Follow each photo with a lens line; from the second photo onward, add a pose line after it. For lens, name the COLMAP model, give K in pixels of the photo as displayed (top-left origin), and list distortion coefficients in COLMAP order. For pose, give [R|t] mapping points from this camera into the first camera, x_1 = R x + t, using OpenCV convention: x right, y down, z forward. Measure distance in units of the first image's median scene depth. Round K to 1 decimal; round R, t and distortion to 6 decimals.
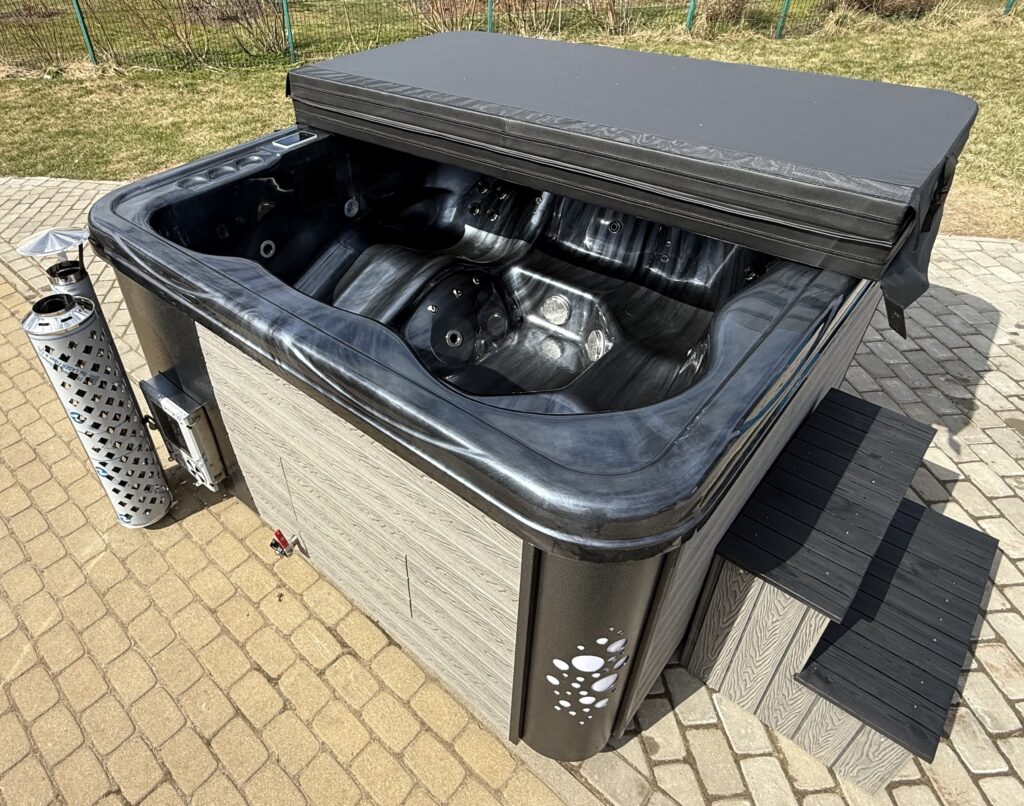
lens RADIAL K [[648.8, 0, 421.9], [0, 648.8, 370.1], [0, 0, 1]] dist [0.001527, -0.000088]
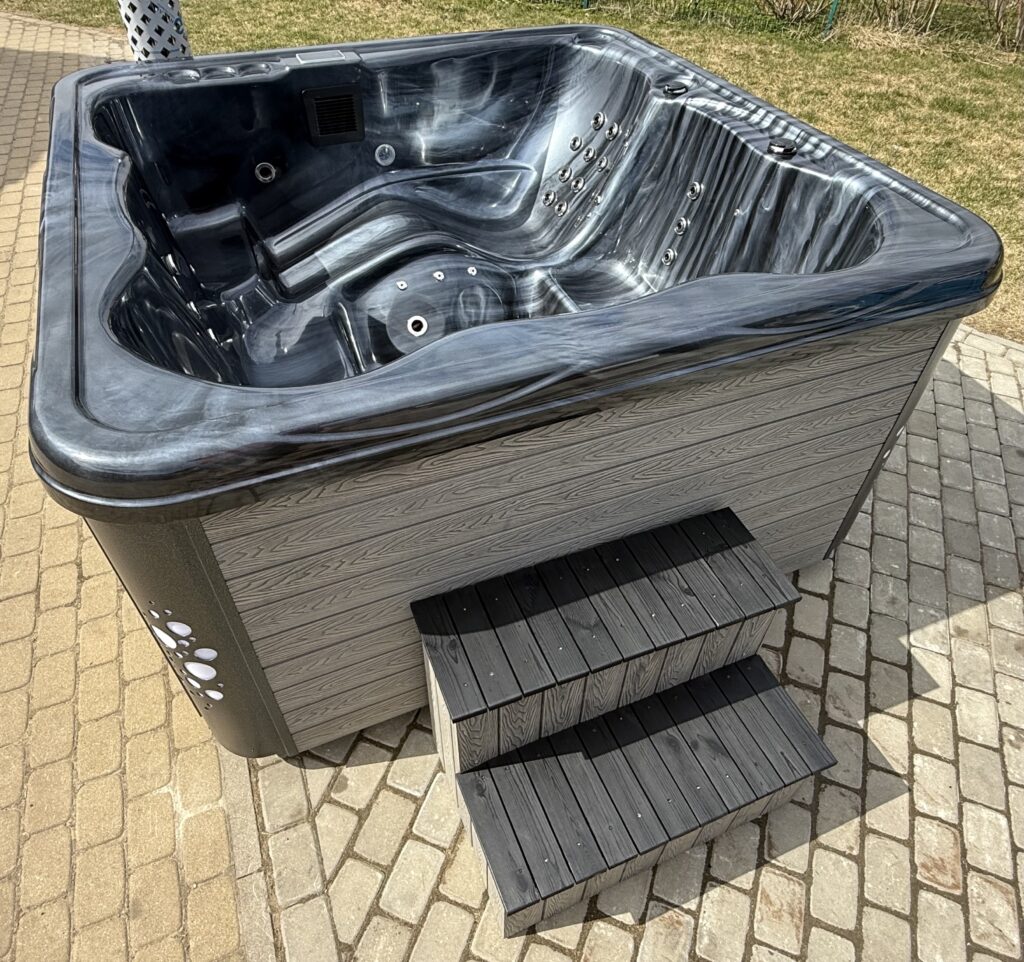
lens RADIAL K [[730.3, 0, 513.7], [0, 730.3, 482.1], [0, 0, 1]] dist [0.004538, -0.001827]
pose [[0.908330, 0.342662, -0.239834, 0.628207], [-0.312541, 0.937134, 0.155232, -0.059032], [0.277949, -0.066044, 0.958323, 0.091951]]
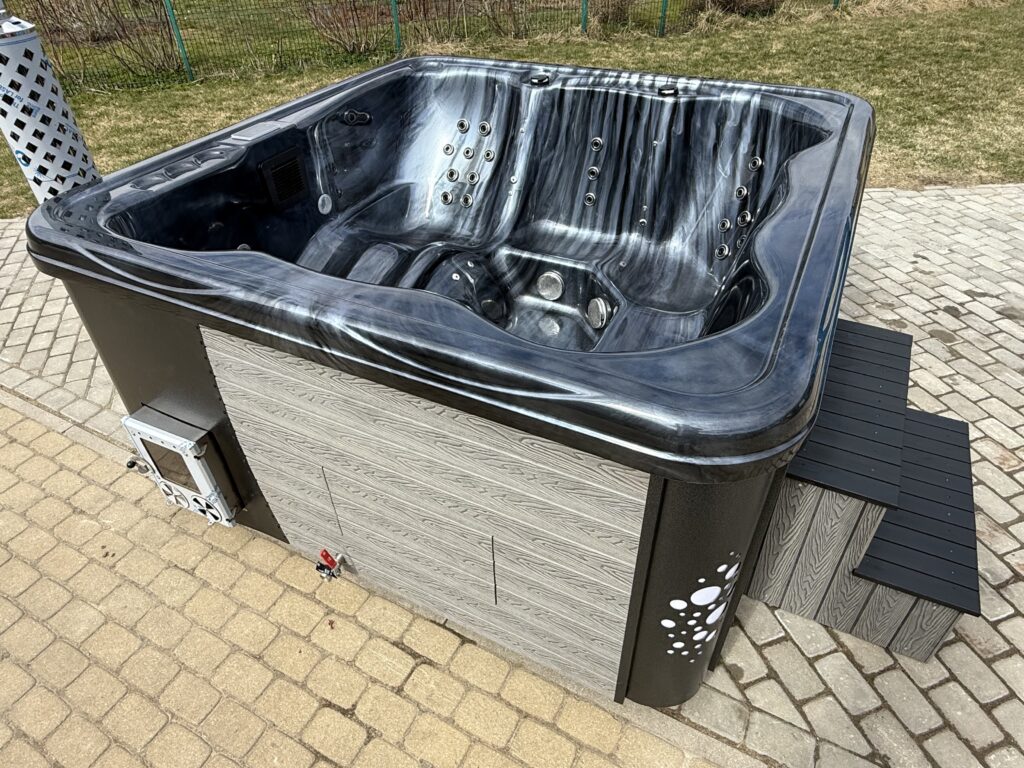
lens RADIAL K [[636.9, 0, 507.6], [0, 636.9, 387.4], [0, 0, 1]] dist [0.000020, 0.001281]
pose [[0.961873, -0.156947, 0.223984, -0.145195], [0.156306, 0.987492, 0.020705, 0.045893], [-0.224431, 0.015094, 0.974373, 0.073750]]
